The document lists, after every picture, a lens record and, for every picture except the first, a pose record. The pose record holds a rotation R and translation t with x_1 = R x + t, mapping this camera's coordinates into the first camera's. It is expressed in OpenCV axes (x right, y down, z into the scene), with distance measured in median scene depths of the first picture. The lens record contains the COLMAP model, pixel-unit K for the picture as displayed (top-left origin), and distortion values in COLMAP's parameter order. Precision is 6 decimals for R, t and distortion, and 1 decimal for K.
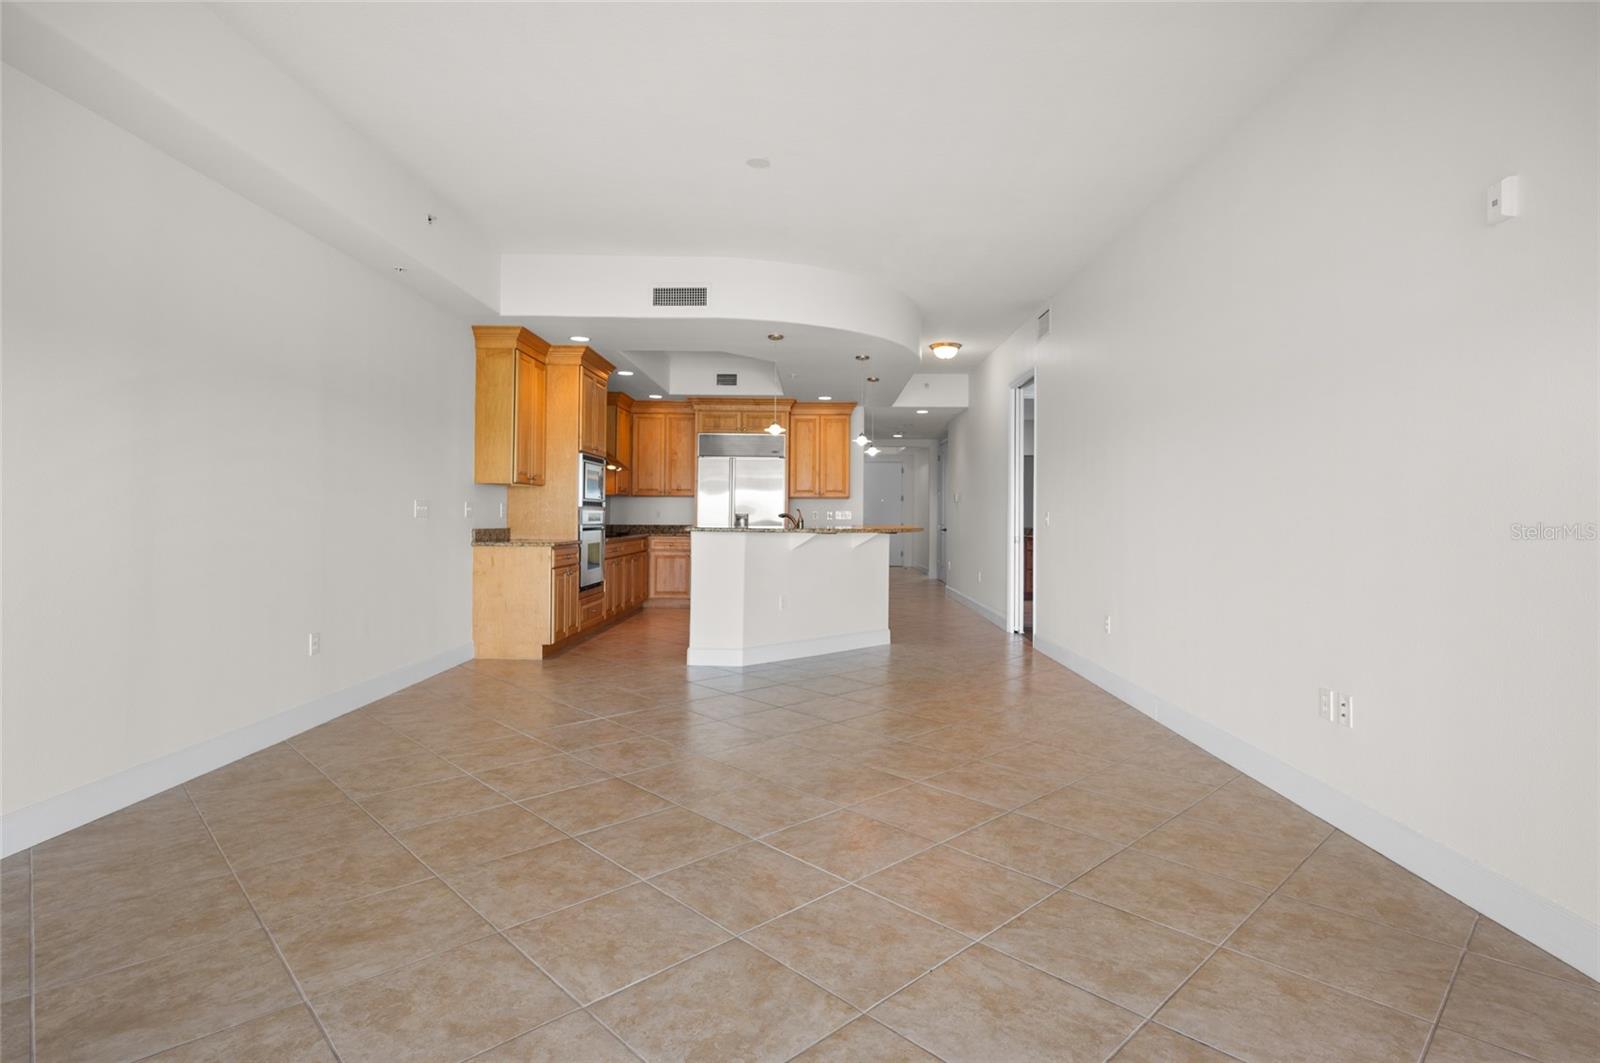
lens RADIAL K [[812.8, 0, 800.0], [0, 812.8, 531.5], [0, 0, 1]] dist [0.000579, 0.000054]
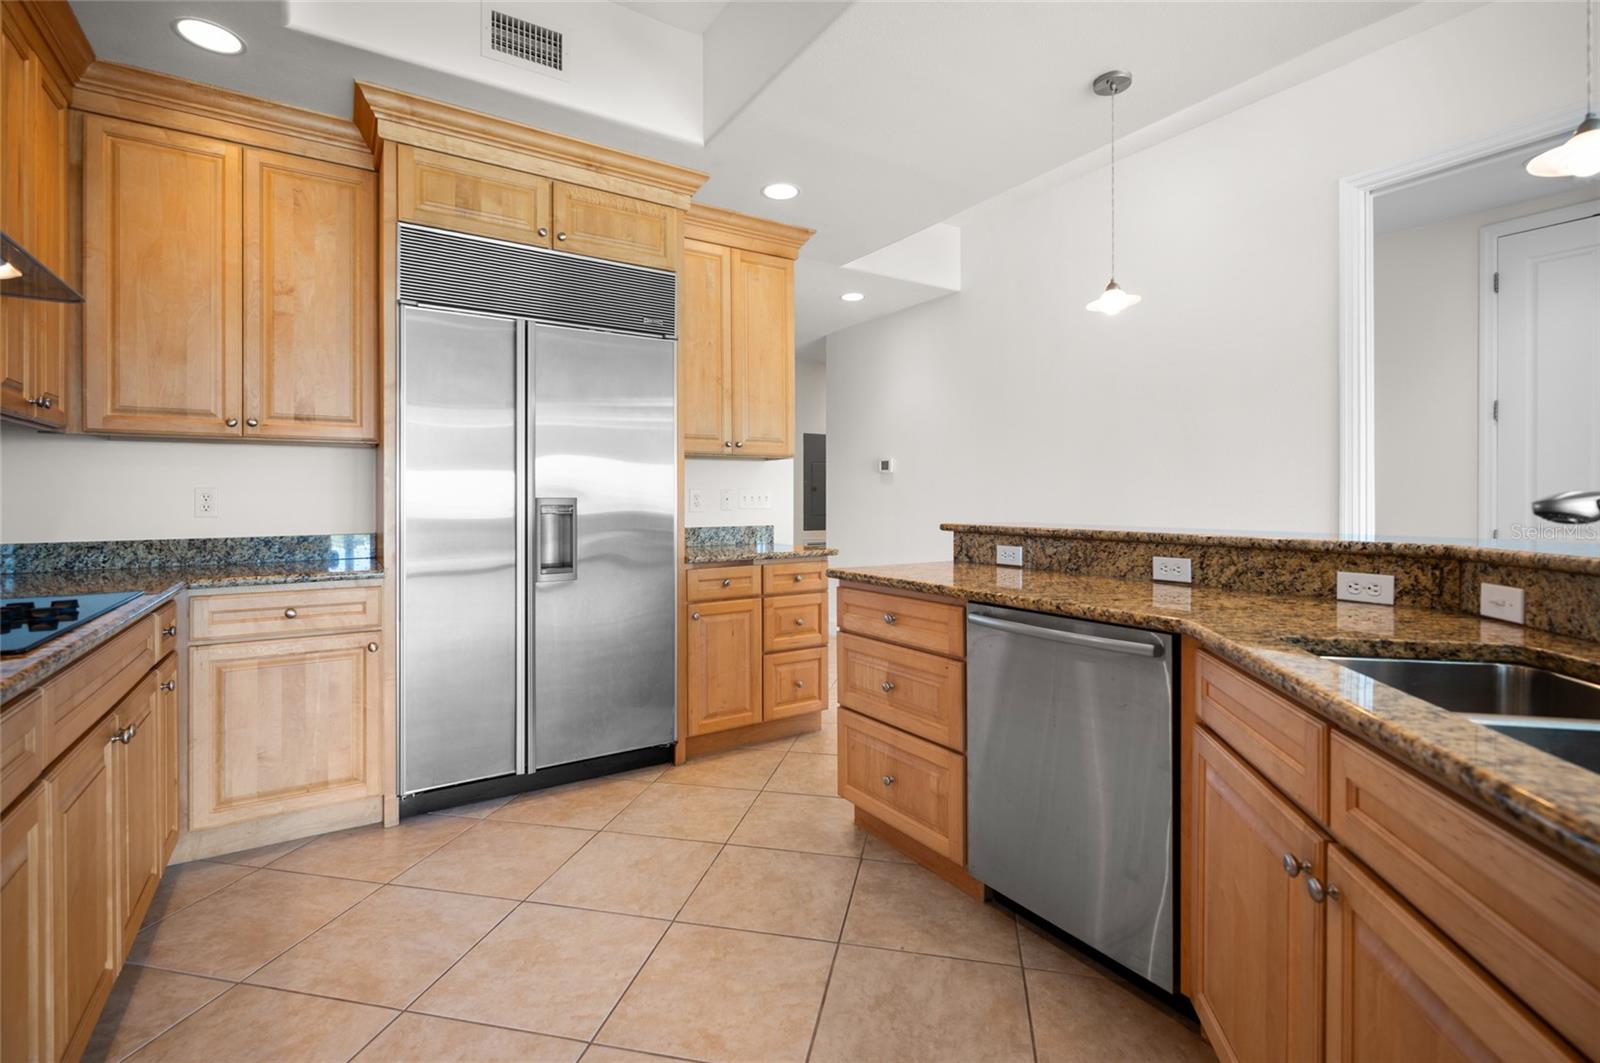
lens RADIAL K [[724.5, 0, 803.5], [0, 724.5, 507.5], [0, 0, 1]] dist [-0.007149, -0.000022]
pose [[0.827358, -0.016635, 0.561428, -0.150485], [0.021237, 0.999773, -0.001673, -0.015367], [-0.561273, 0.013307, 0.827524, 0.702321]]
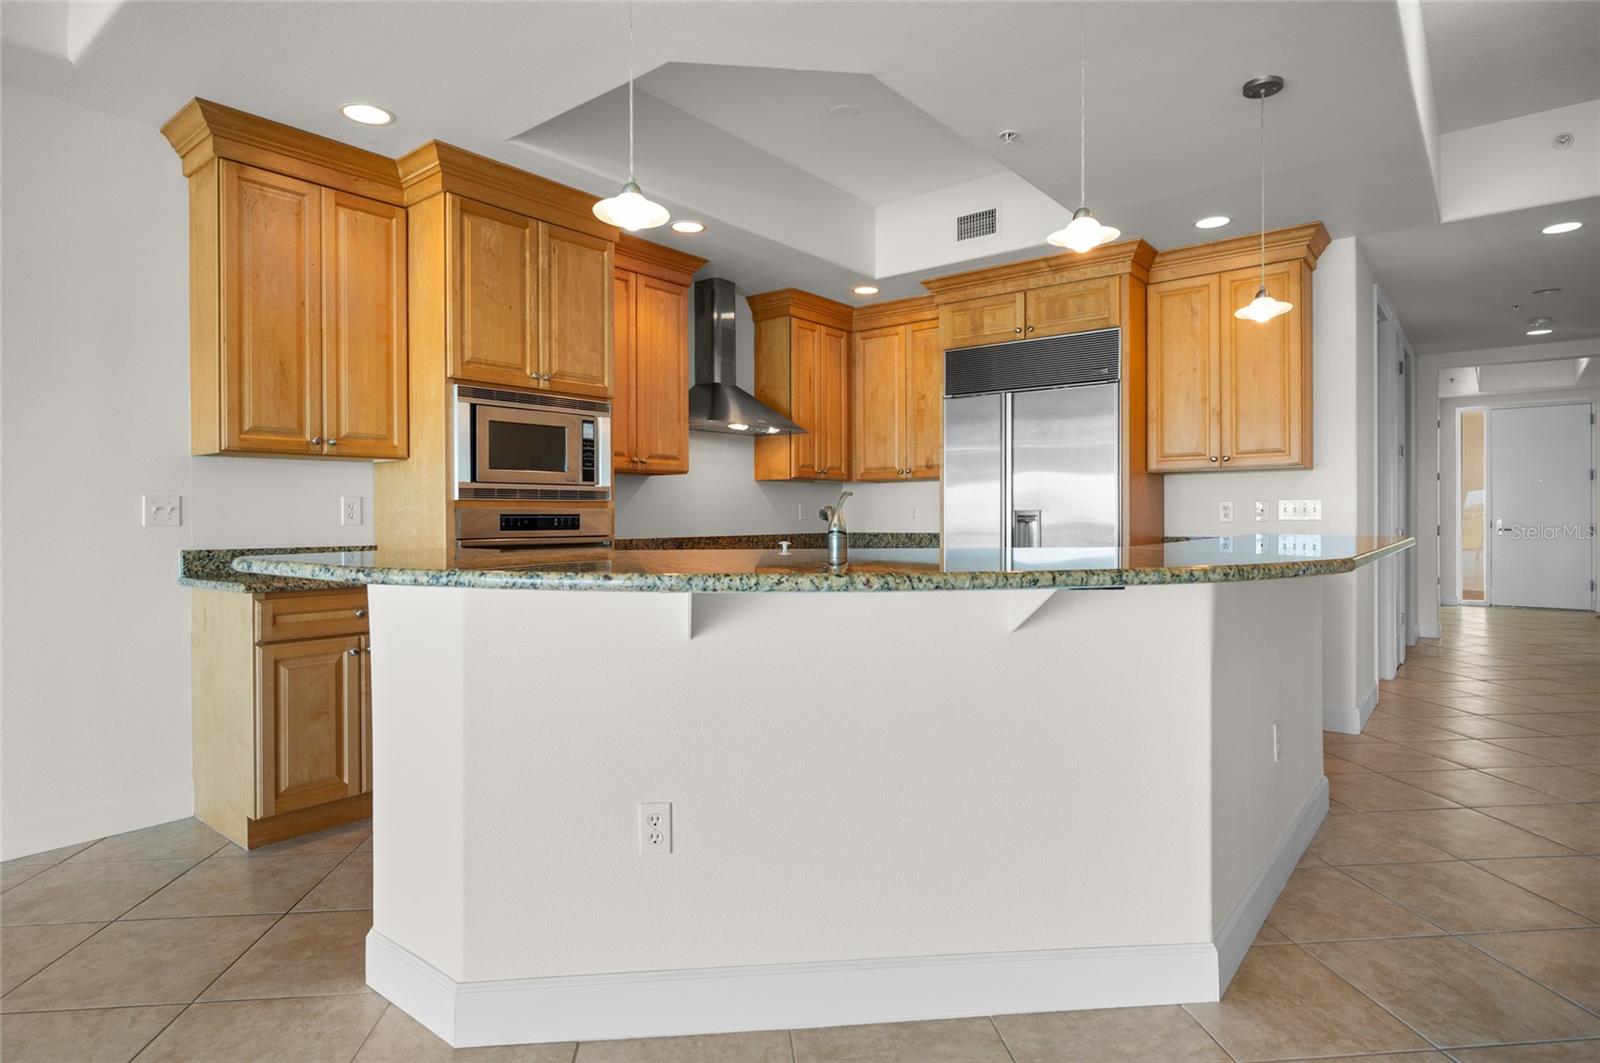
lens RADIAL K [[869.6, 0, 800.0], [0, 869.6, 531.5], [0, 0, 1]] dist [0.004844, -0.000534]
pose [[0.791096, -0.000236, -0.611692, 0.130808], [-0.000377, 1.000000, -0.000873, -0.009079], [0.611692, 0.000921, 0.791095, 0.519822]]
